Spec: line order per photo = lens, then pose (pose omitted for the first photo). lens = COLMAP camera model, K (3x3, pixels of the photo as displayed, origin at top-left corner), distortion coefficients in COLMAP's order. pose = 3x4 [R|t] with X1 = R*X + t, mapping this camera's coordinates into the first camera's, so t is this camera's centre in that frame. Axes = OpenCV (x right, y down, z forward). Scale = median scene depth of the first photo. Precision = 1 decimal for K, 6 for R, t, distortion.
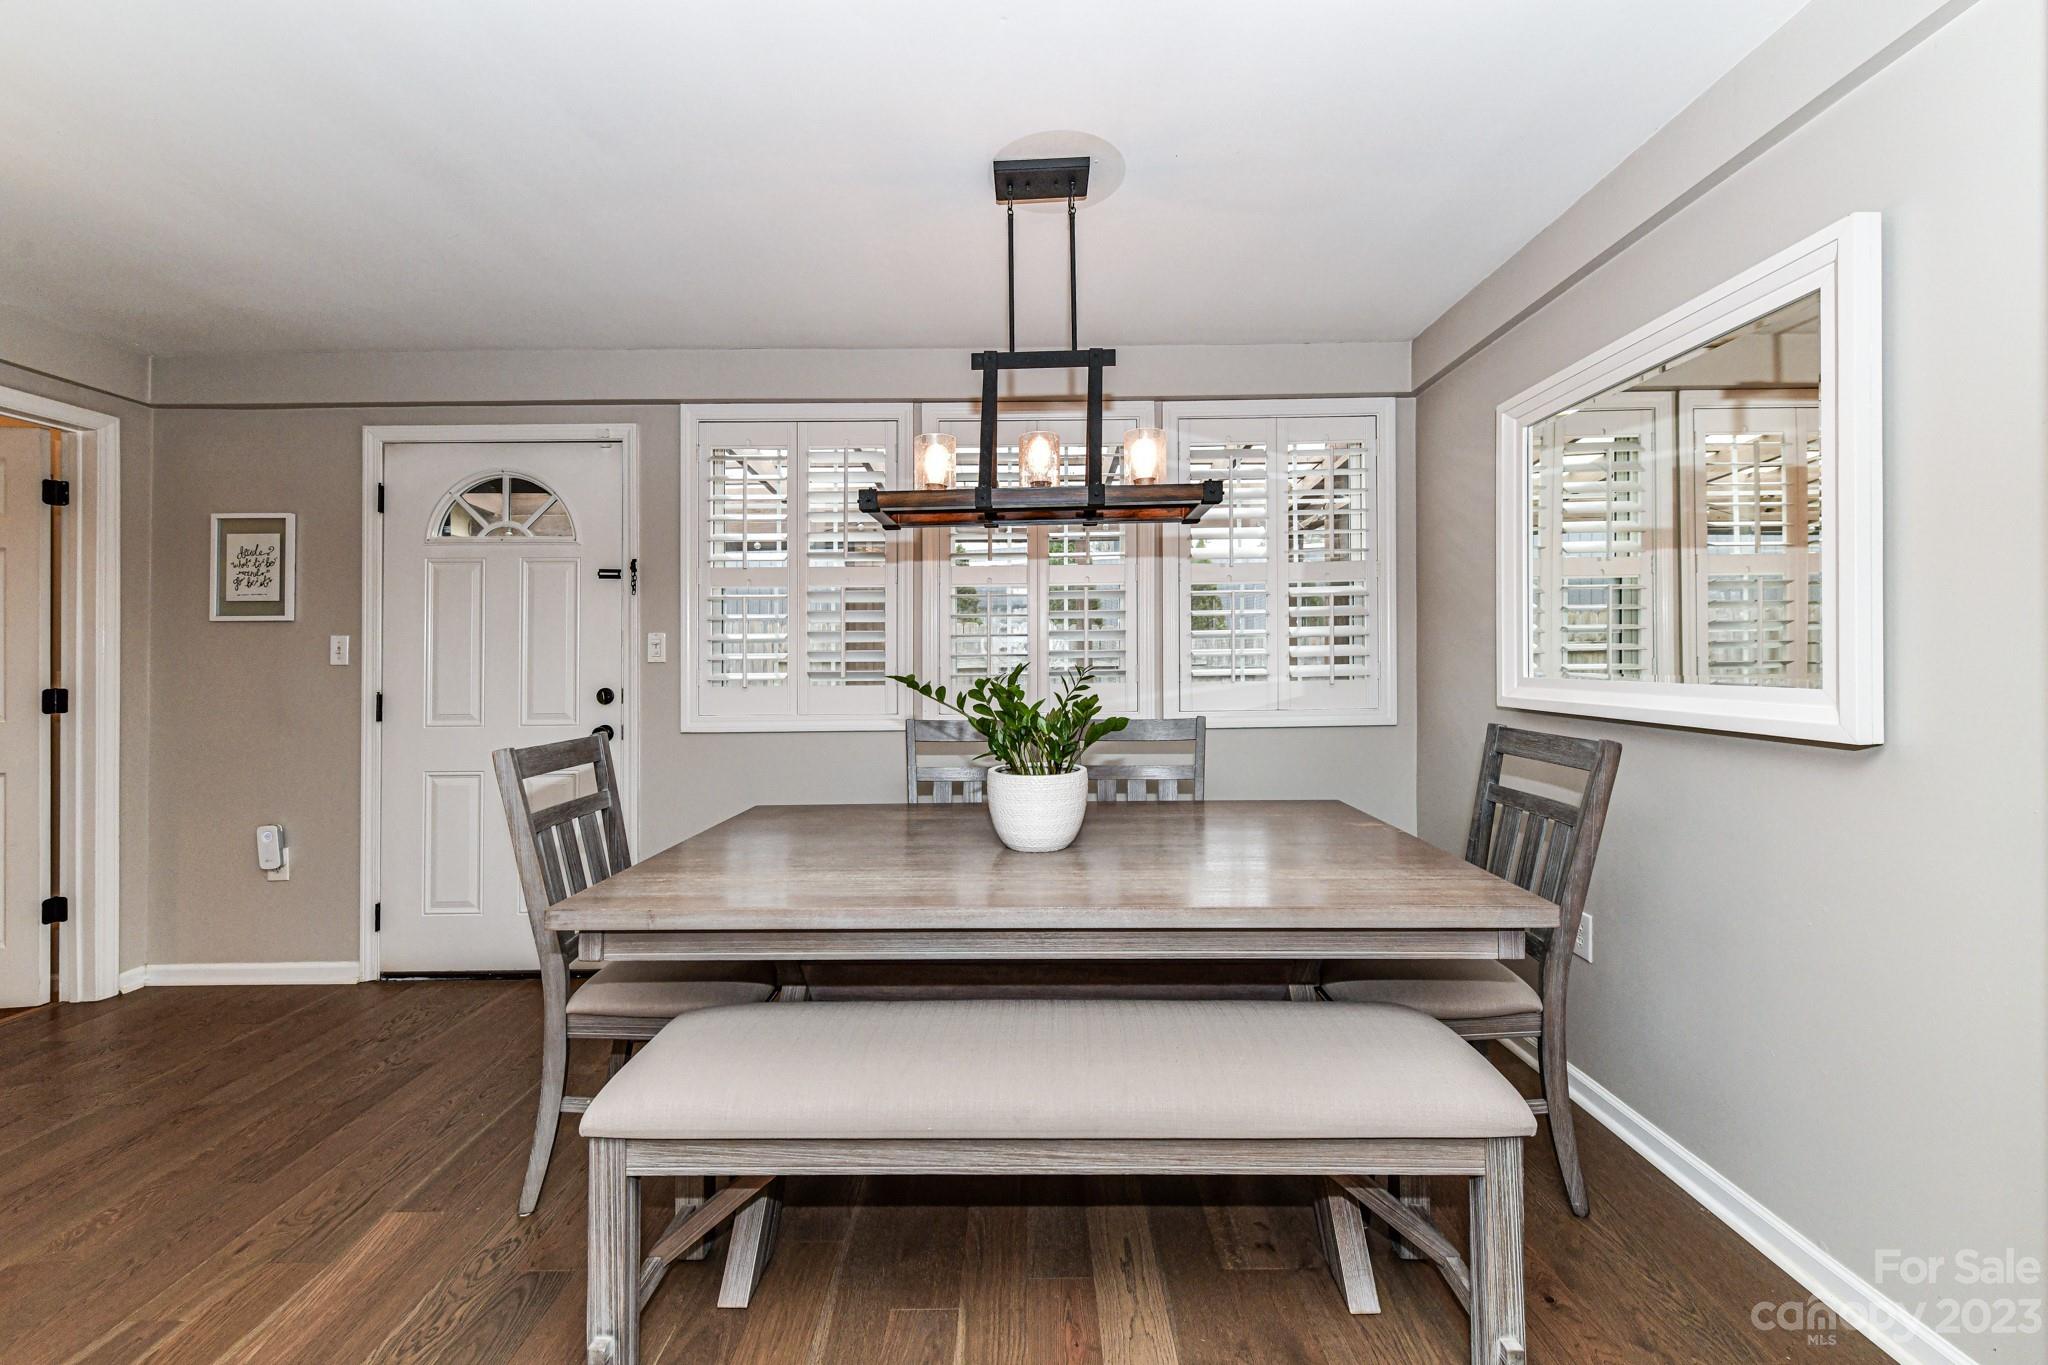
lens RADIAL K [[817.6, 0, 1028.4], [0, 817.6, 661.7], [0, 0, 1]] dist [0.002145, -0.000113]
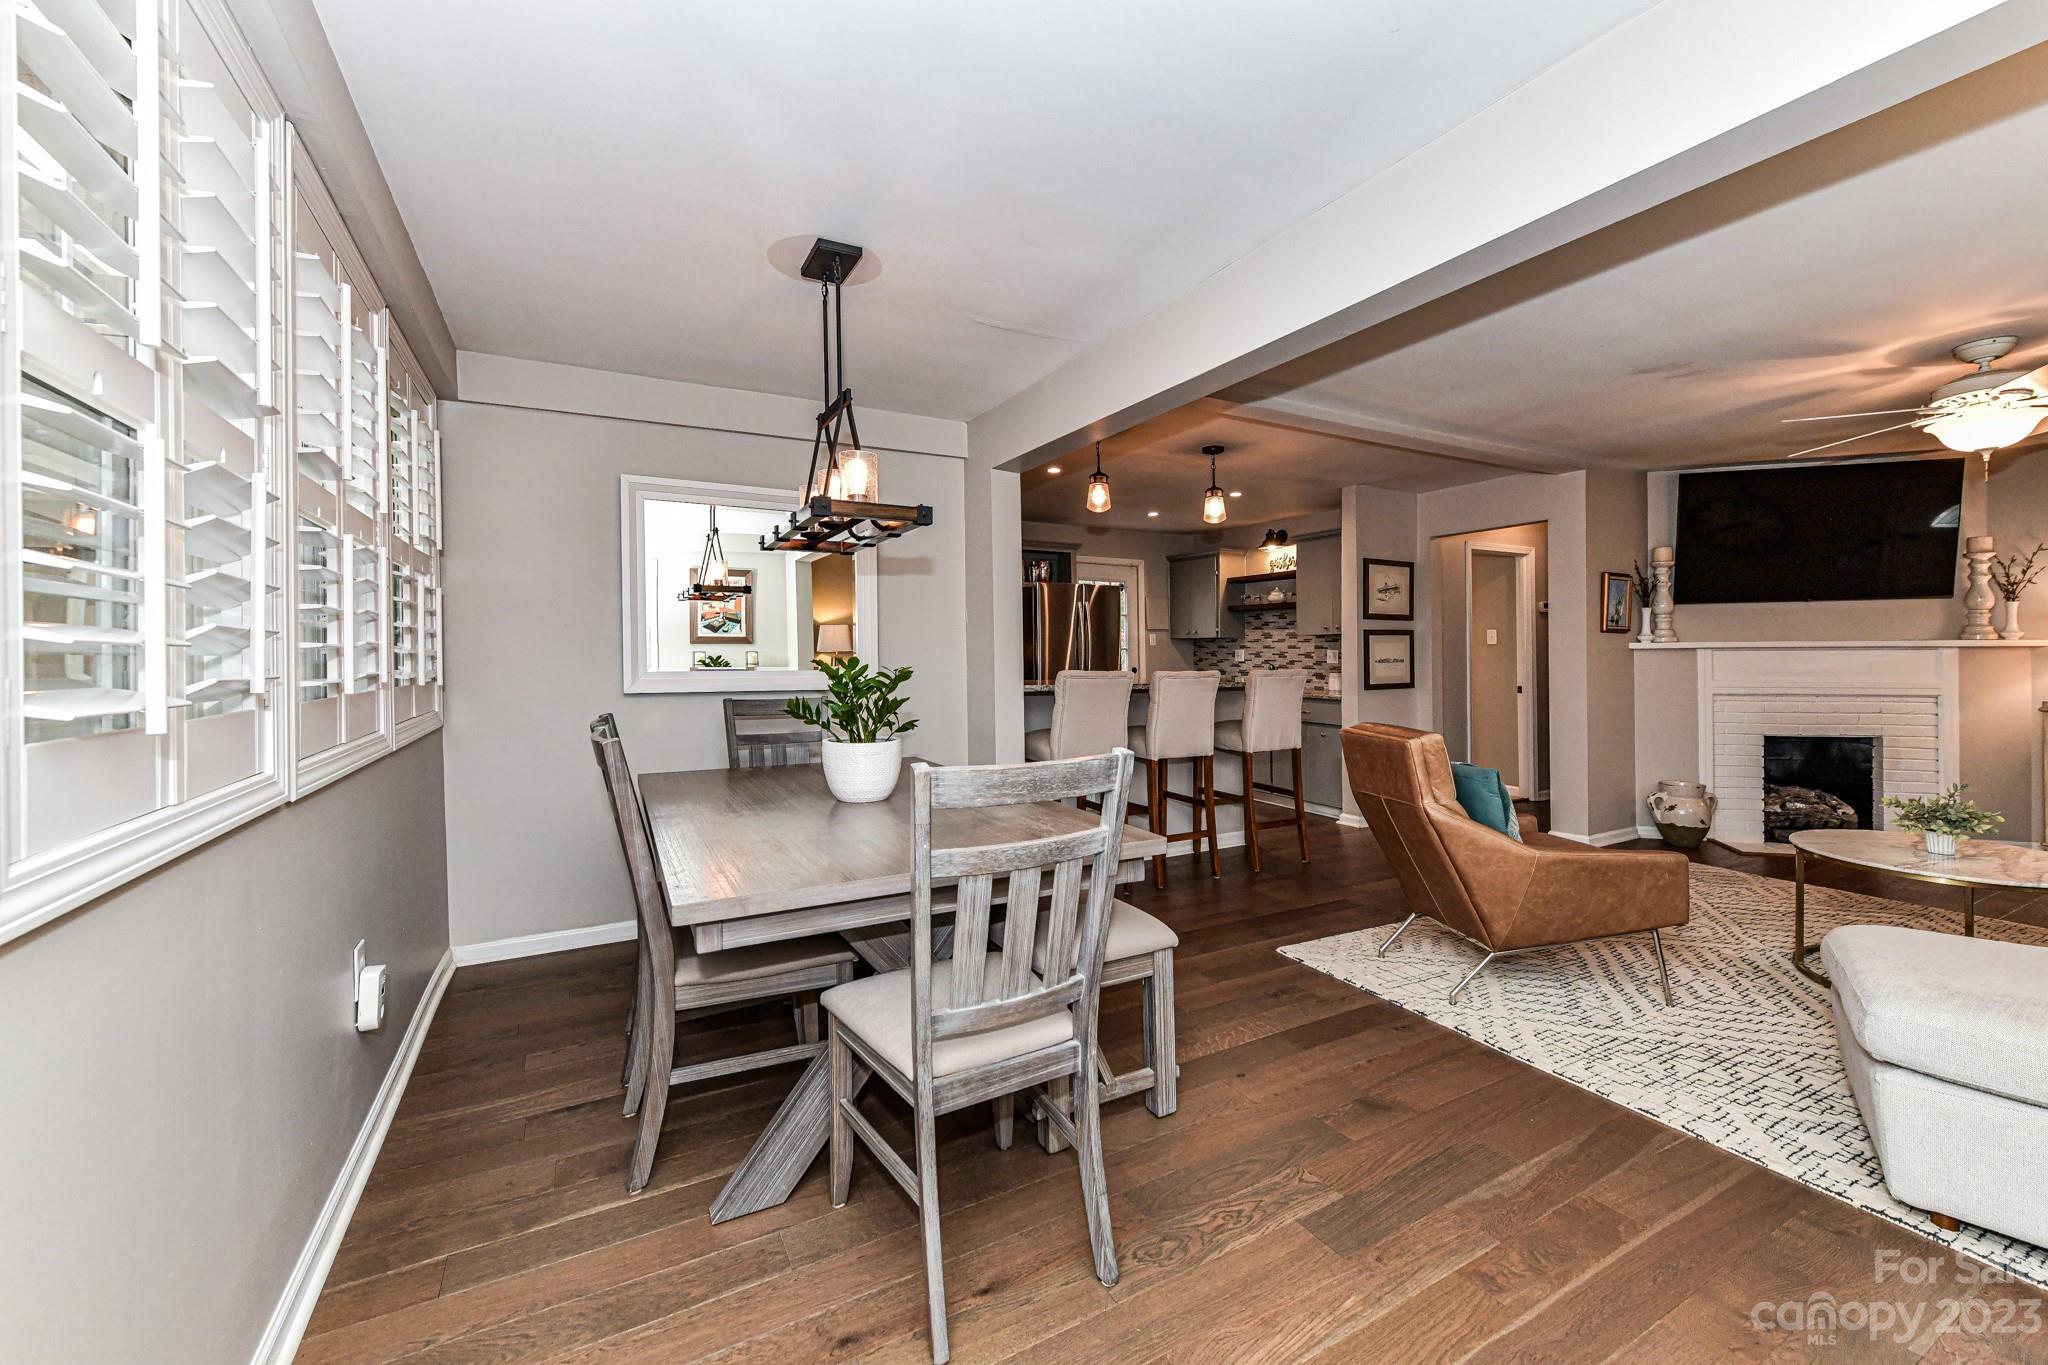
lens RADIAL K [[807.6, 0, 1016.3], [0, 807.6, 684.5], [0, 0, 1]] dist [0.015110, -0.006426]
pose [[-0.473384, -0.018136, 0.880669, -1.184806], [0.009456, 0.999626, 0.025668, 0.011354], [-0.880805, 0.020479, -0.473036, 1.335909]]
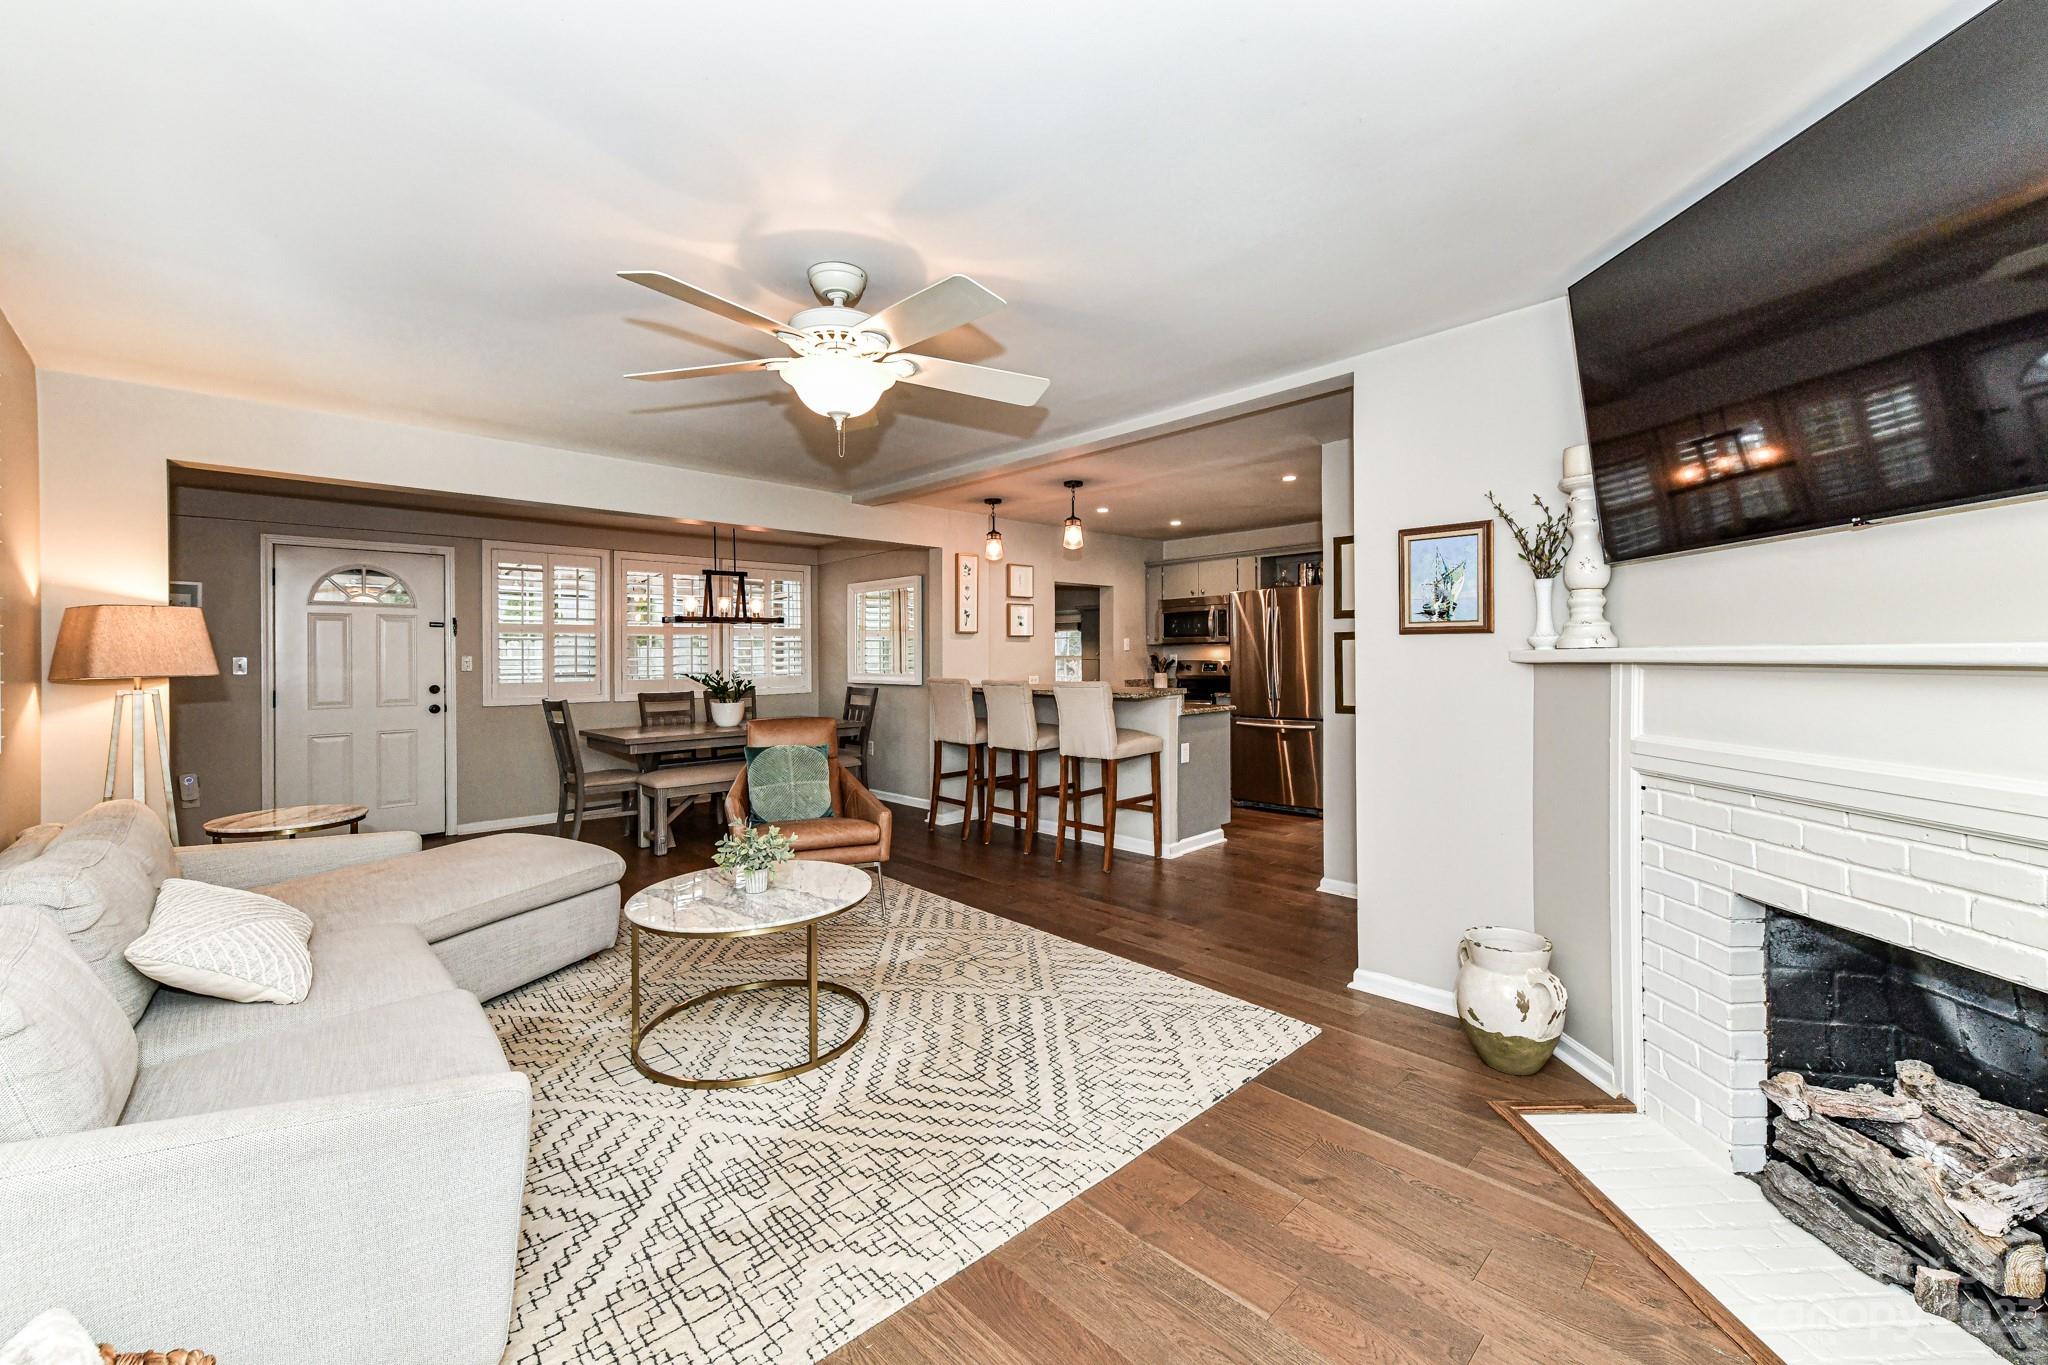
lens RADIAL K [[817.6, 0, 1028.4], [0, 817.6, 661.7], [0, 0, 1]] dist [0.002145, -0.000113]
pose [[0.712918, -0.003738, 0.701237, -1.362585], [0.005750, 0.999983, -0.000516, -0.020391], [-0.701224, 0.004400, 0.712928, -2.069764]]
